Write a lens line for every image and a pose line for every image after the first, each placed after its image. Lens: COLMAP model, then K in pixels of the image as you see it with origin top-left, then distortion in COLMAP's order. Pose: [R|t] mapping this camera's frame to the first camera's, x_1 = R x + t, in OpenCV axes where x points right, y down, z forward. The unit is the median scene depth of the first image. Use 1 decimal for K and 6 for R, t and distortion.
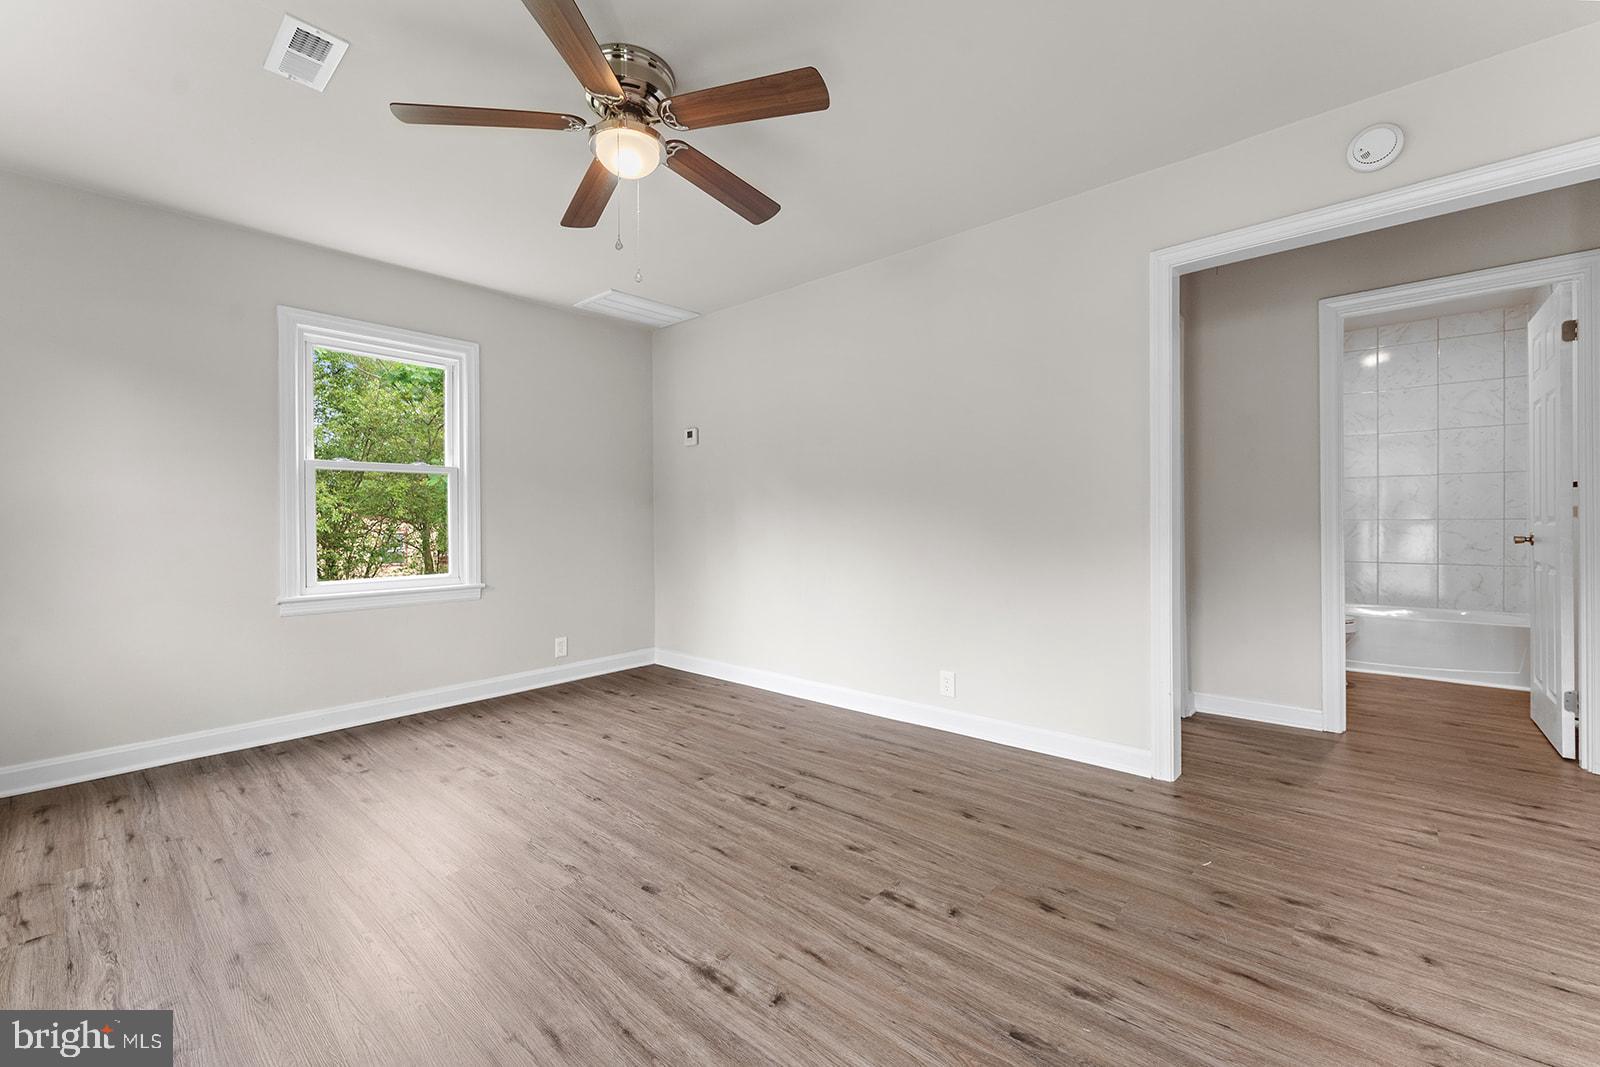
lens RADIAL K [[654.7, 0, 763.1], [0, 654.7, 524.1], [0, 0, 1]] dist [0.001818, 0.000069]
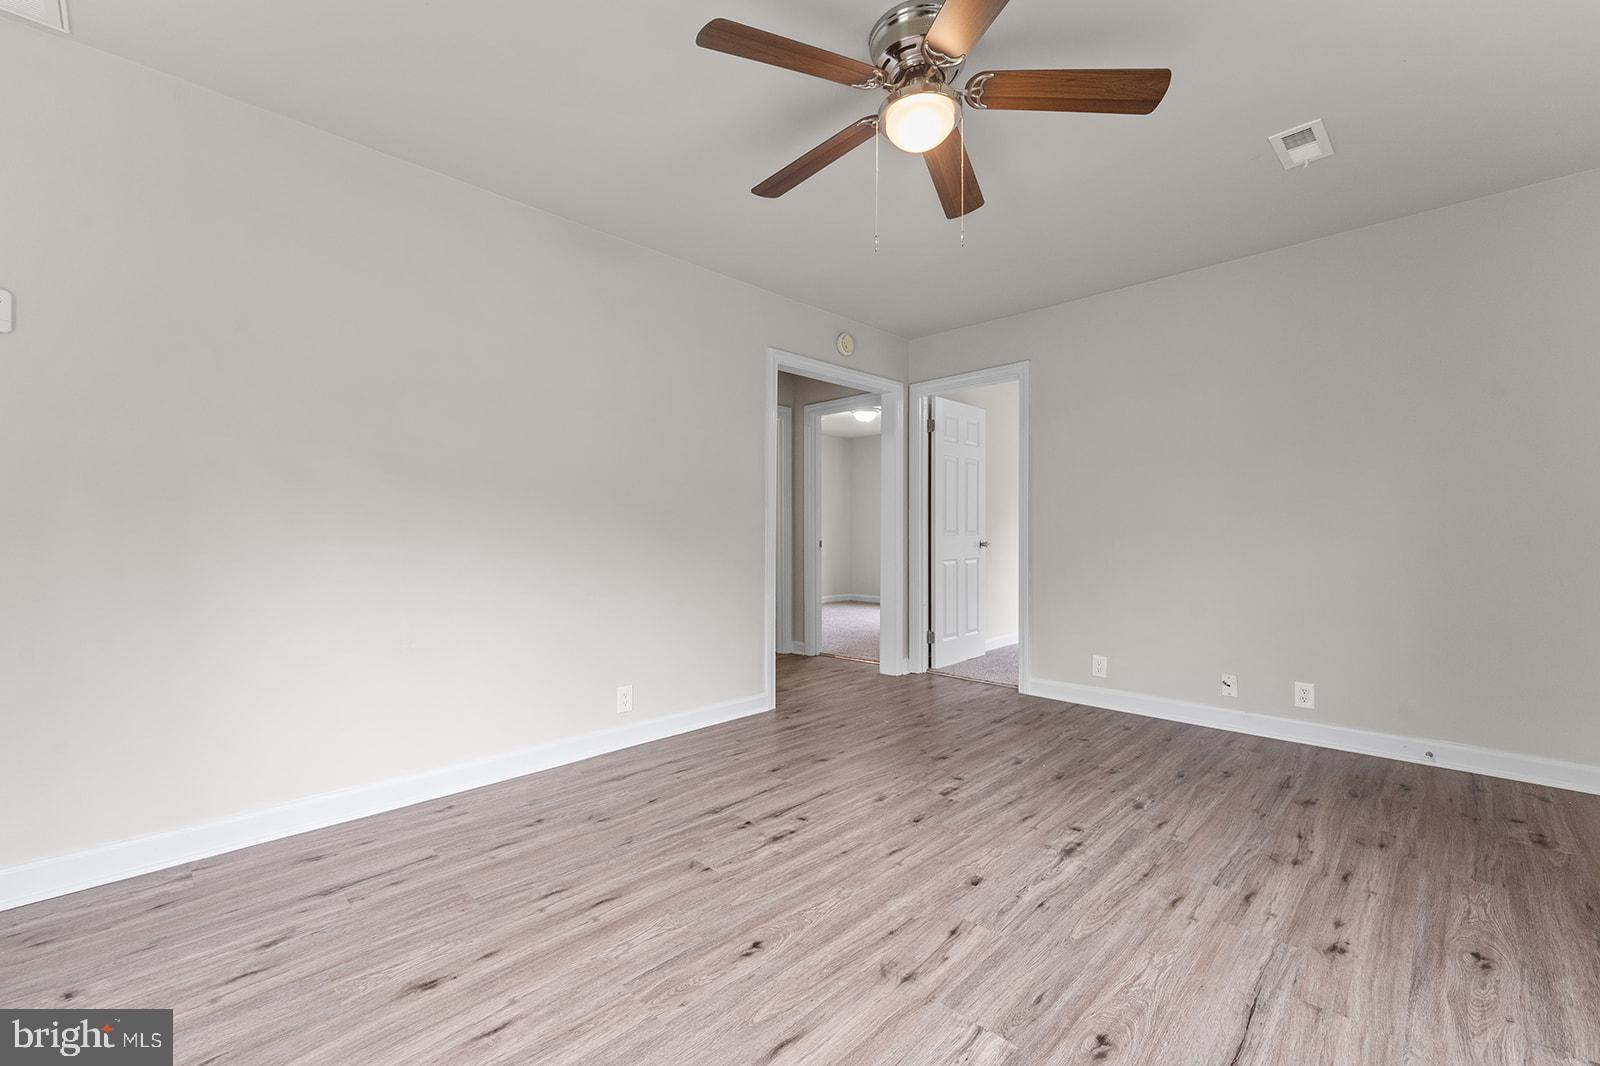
lens RADIAL K [[650.8, 0, 827.2], [0, 650.8, 529.1], [0, 0, 1]] dist [0.001130, 0.000030]
pose [[0.011328, 0.014213, 0.999835, -0.907146], [0.002594, 0.999895, -0.014243, 0.008081], [-0.999932, 0.002755, 0.011290, 0.909662]]
